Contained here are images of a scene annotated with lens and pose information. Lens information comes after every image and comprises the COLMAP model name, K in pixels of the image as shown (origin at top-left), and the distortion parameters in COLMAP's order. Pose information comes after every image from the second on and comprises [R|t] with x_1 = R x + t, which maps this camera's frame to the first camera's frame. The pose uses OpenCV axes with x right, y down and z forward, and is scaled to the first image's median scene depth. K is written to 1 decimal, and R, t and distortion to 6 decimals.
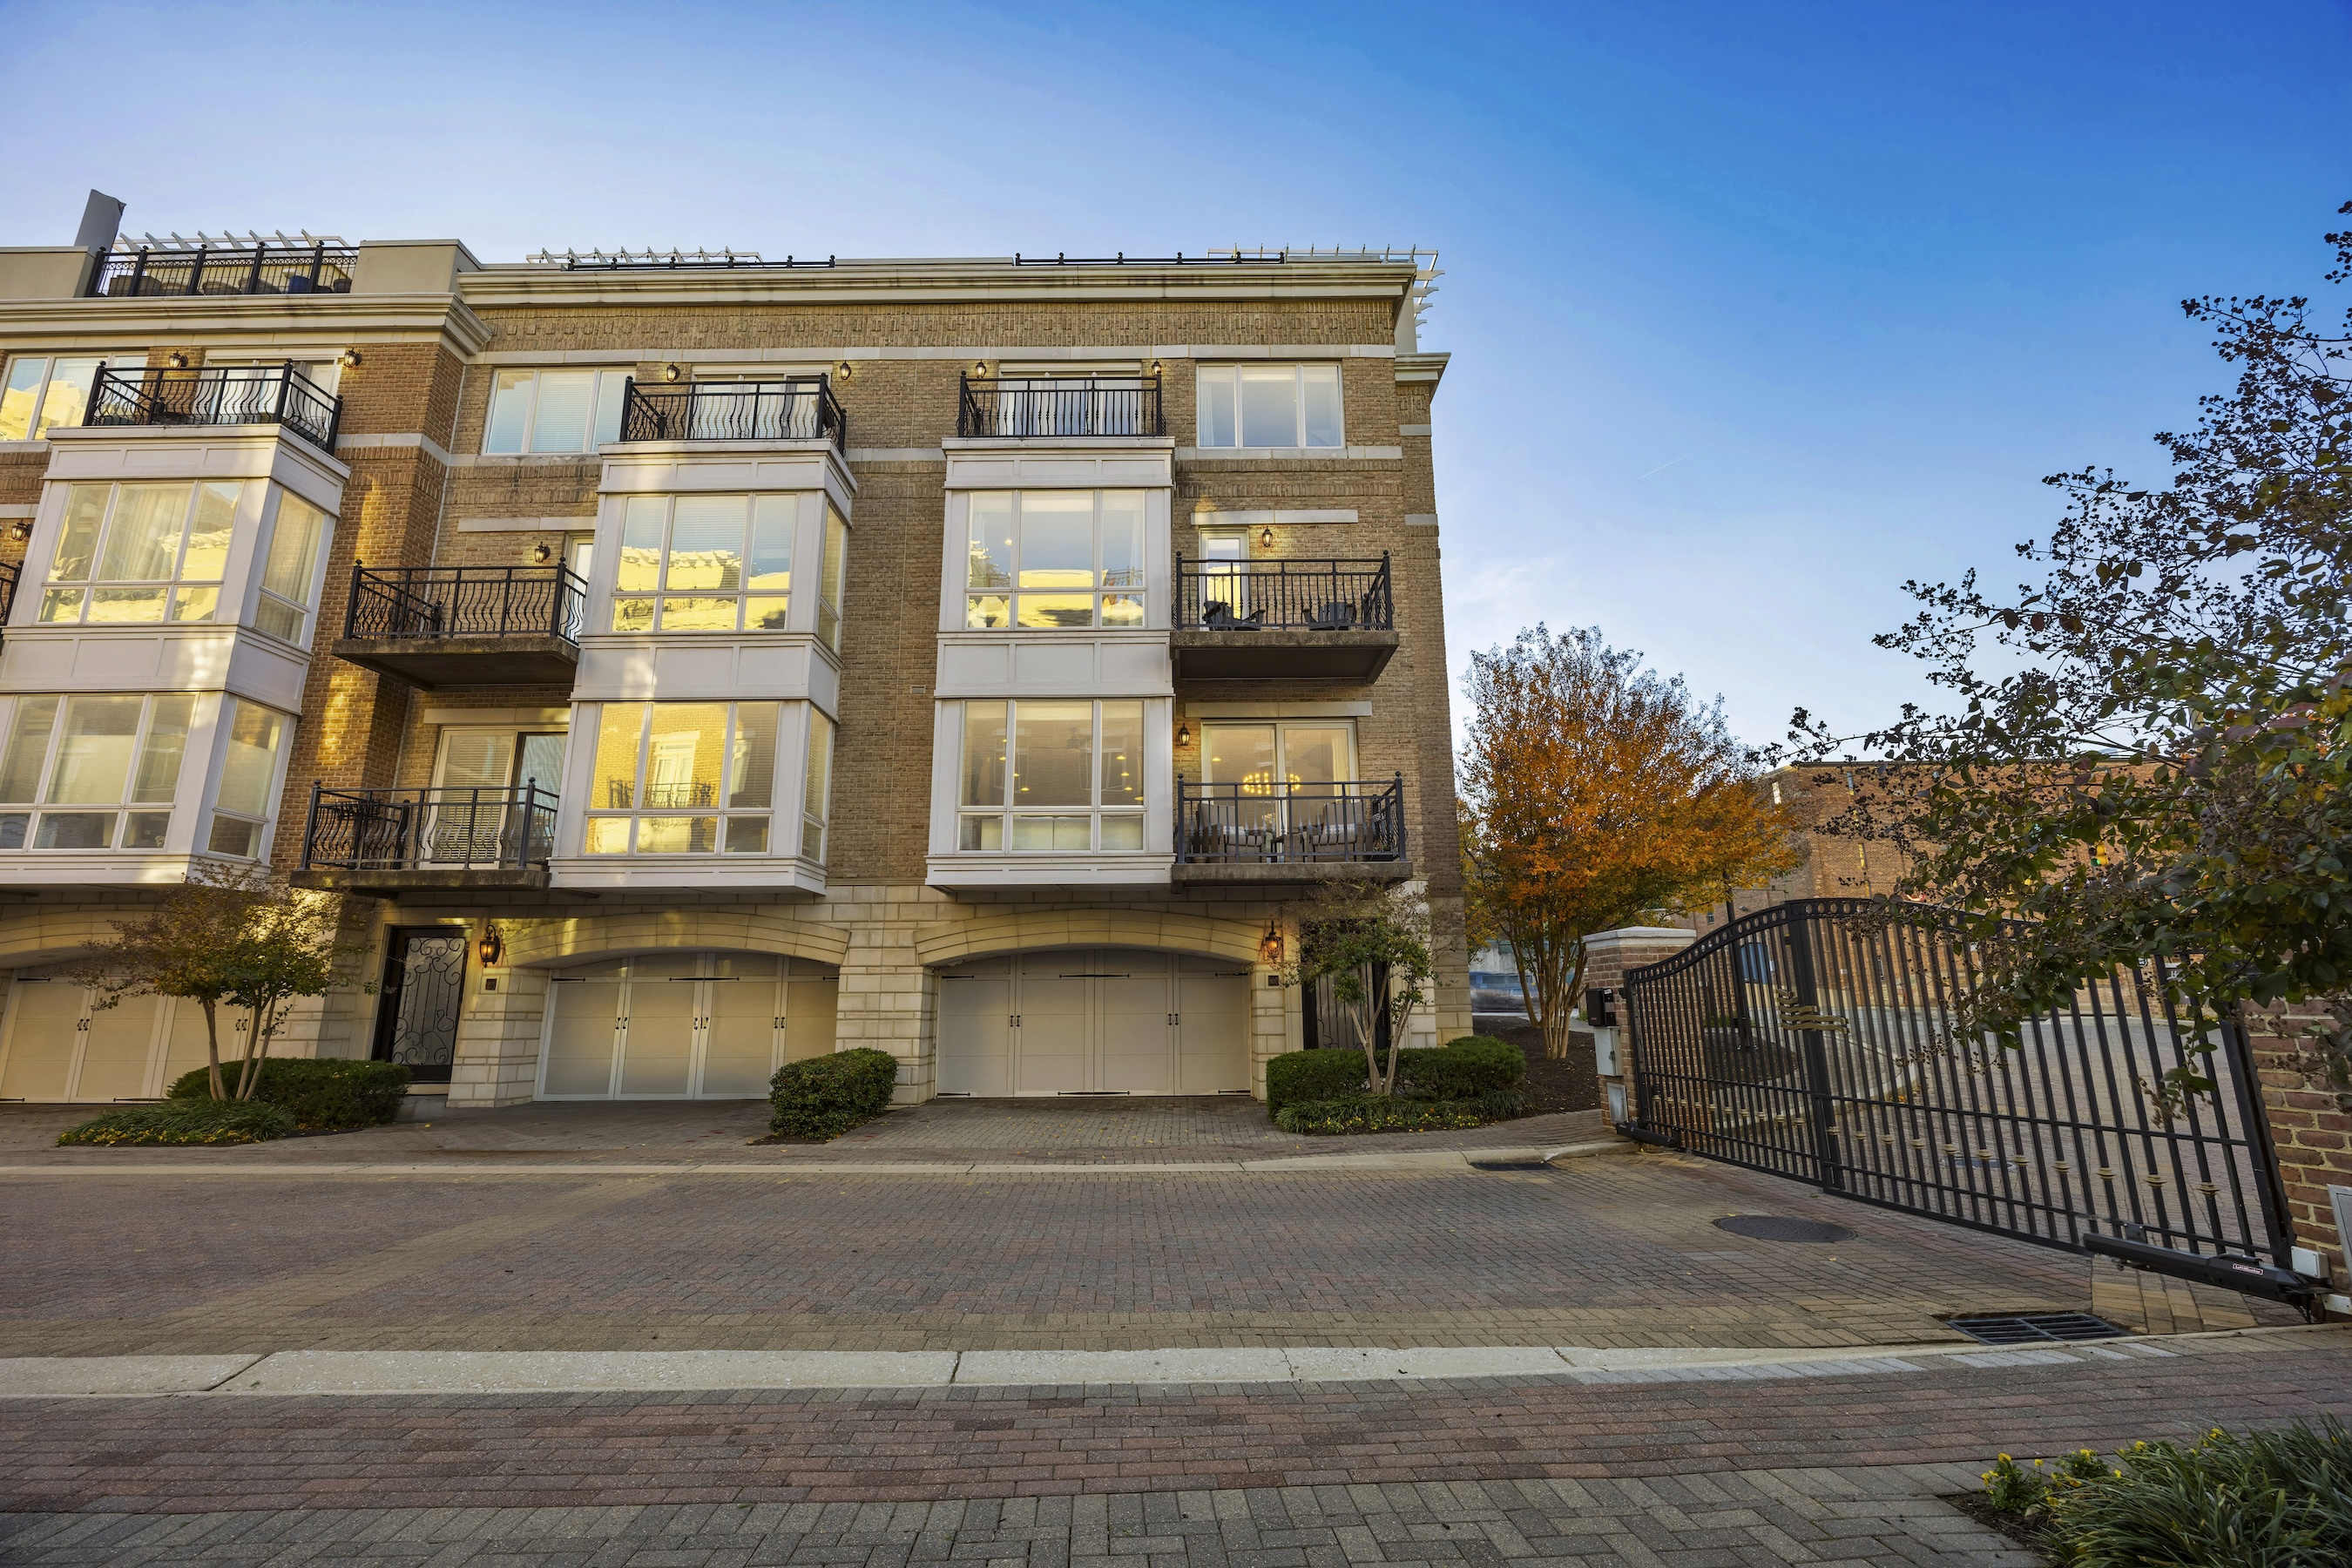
lens RADIAL K [[1011.0, 0, 1176.0], [0, 1011.0, 784.0], [0, 0, 1]] dist [-0.018312, 0.000118]
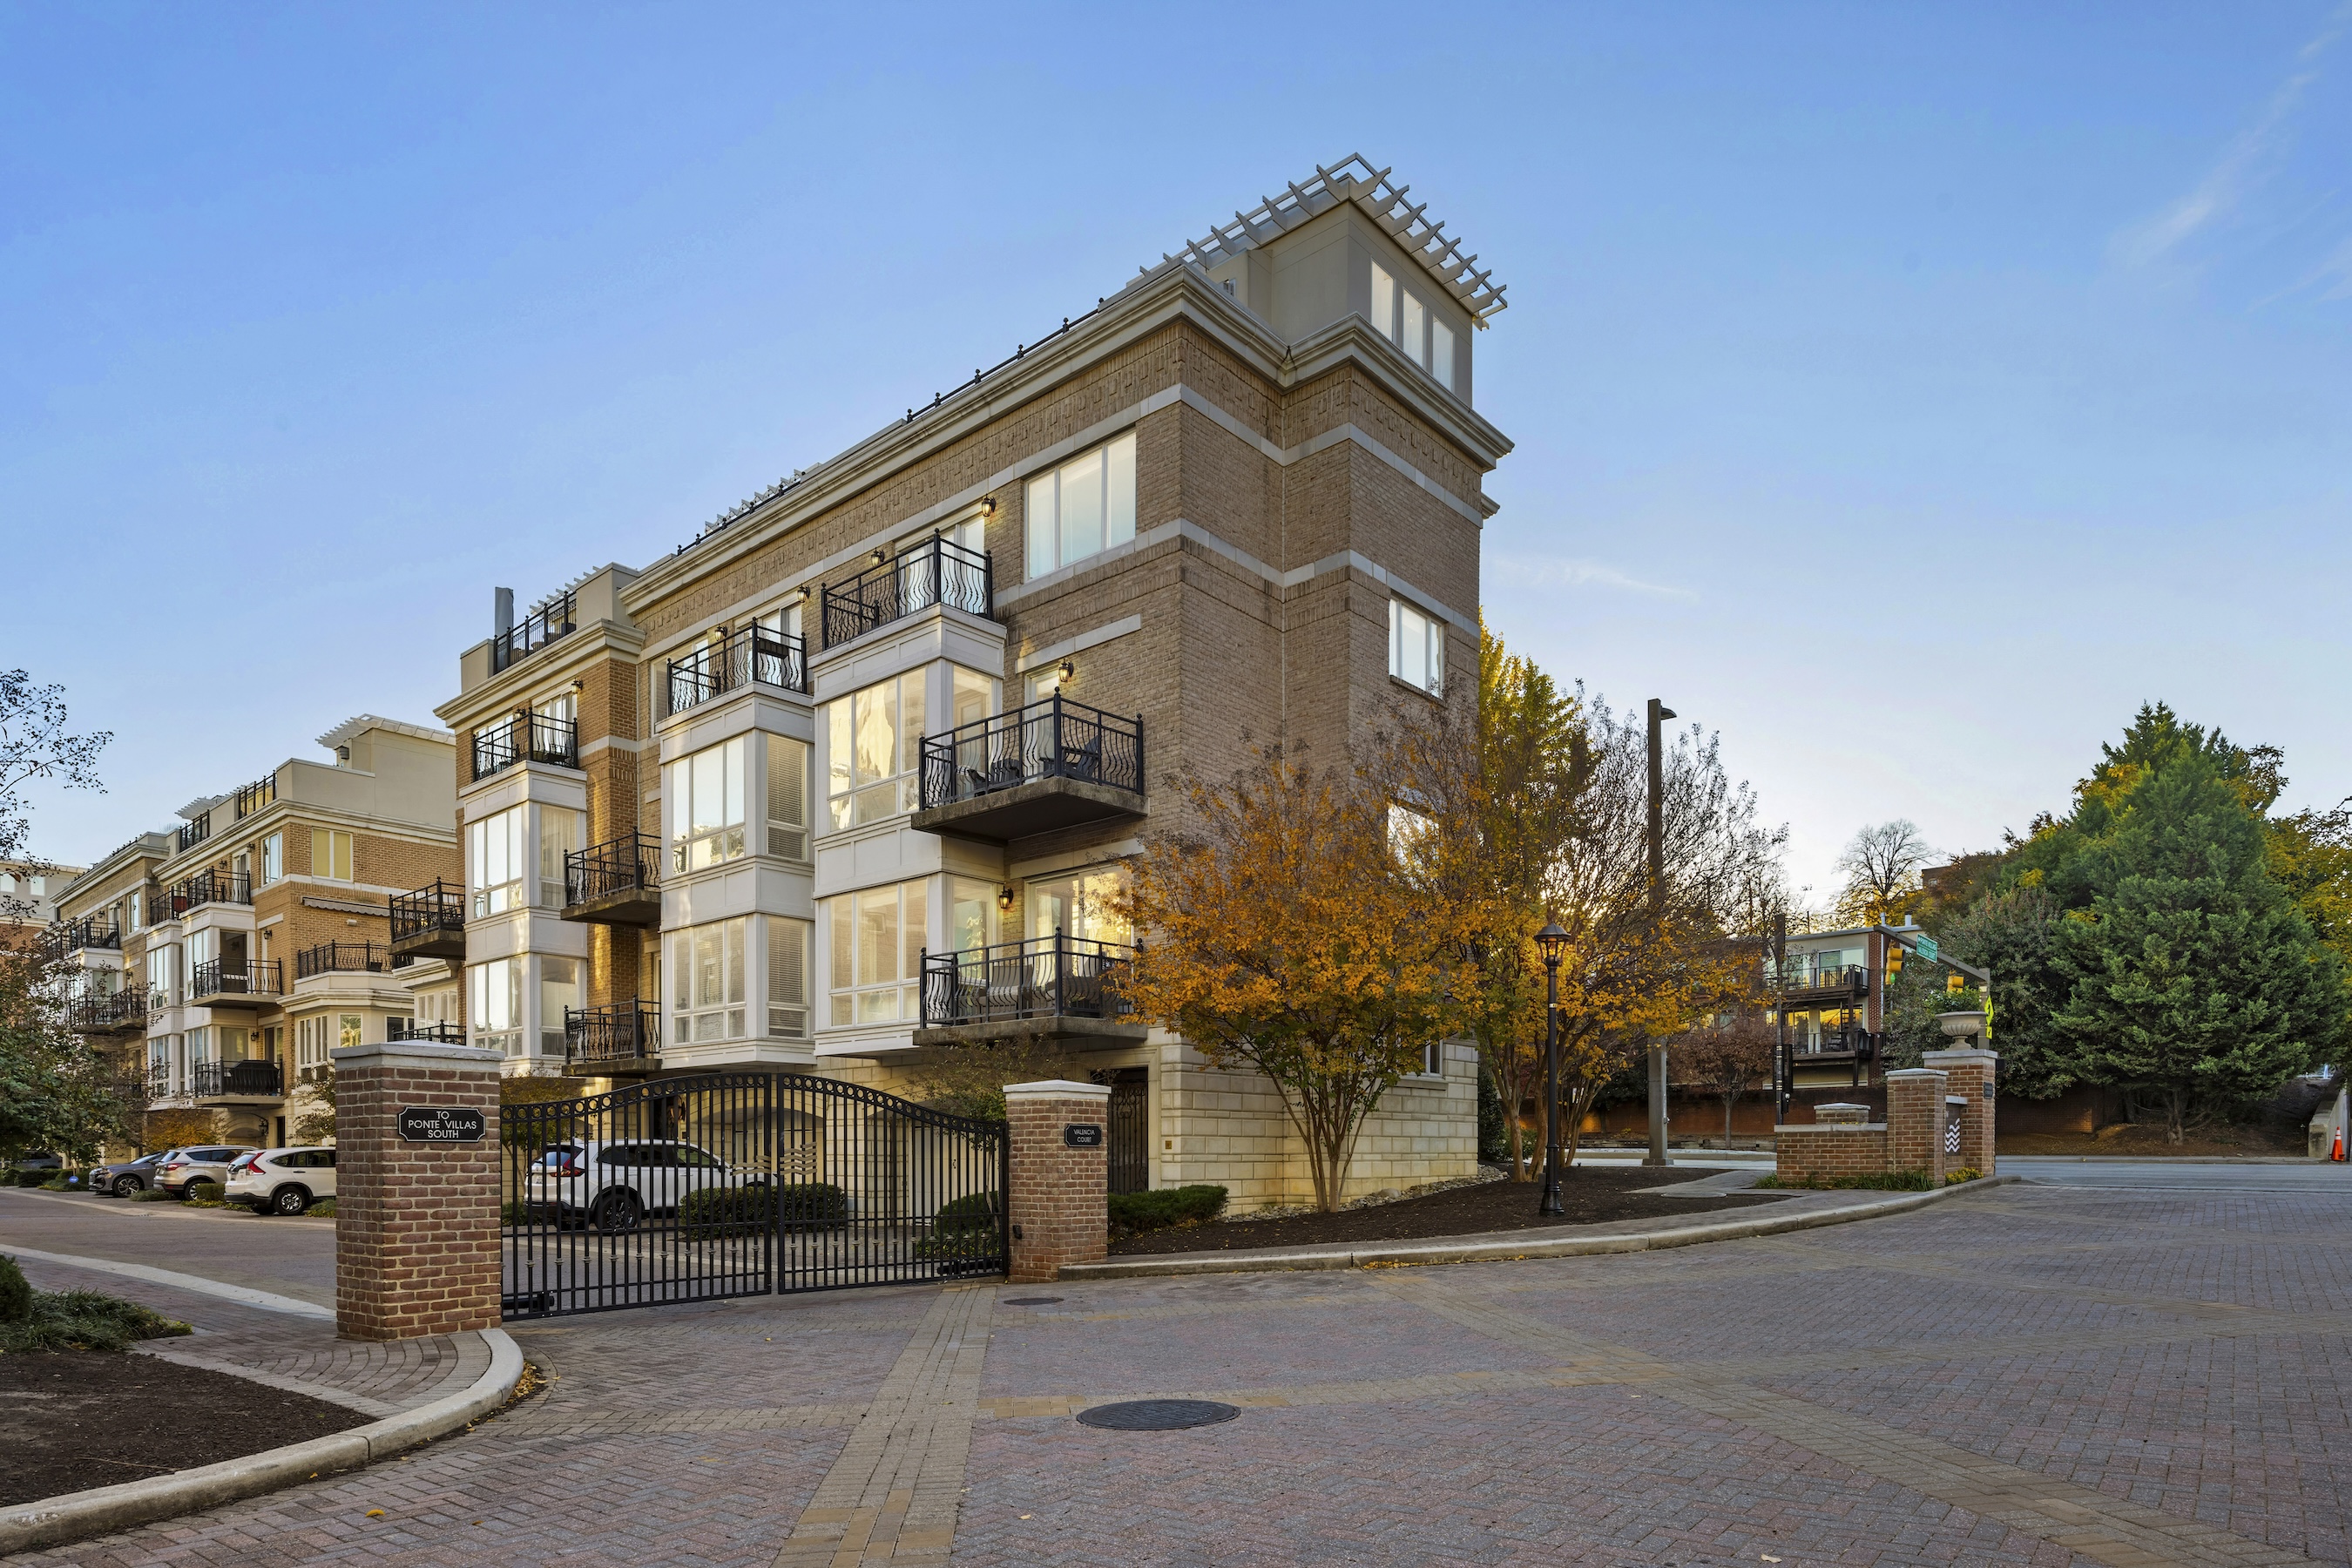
lens RADIAL K [[1342.0, 0, 1180.5], [0, 1342.0, 1170.0], [0, 0, 1]] dist [-0.000387, -0.000197]
pose [[0.751855, 0.015696, -0.659142, 1.084431], [0.135197, 0.974803, 0.177426, 0.004113], [0.645319, -0.222513, 0.730788, 0.046388]]
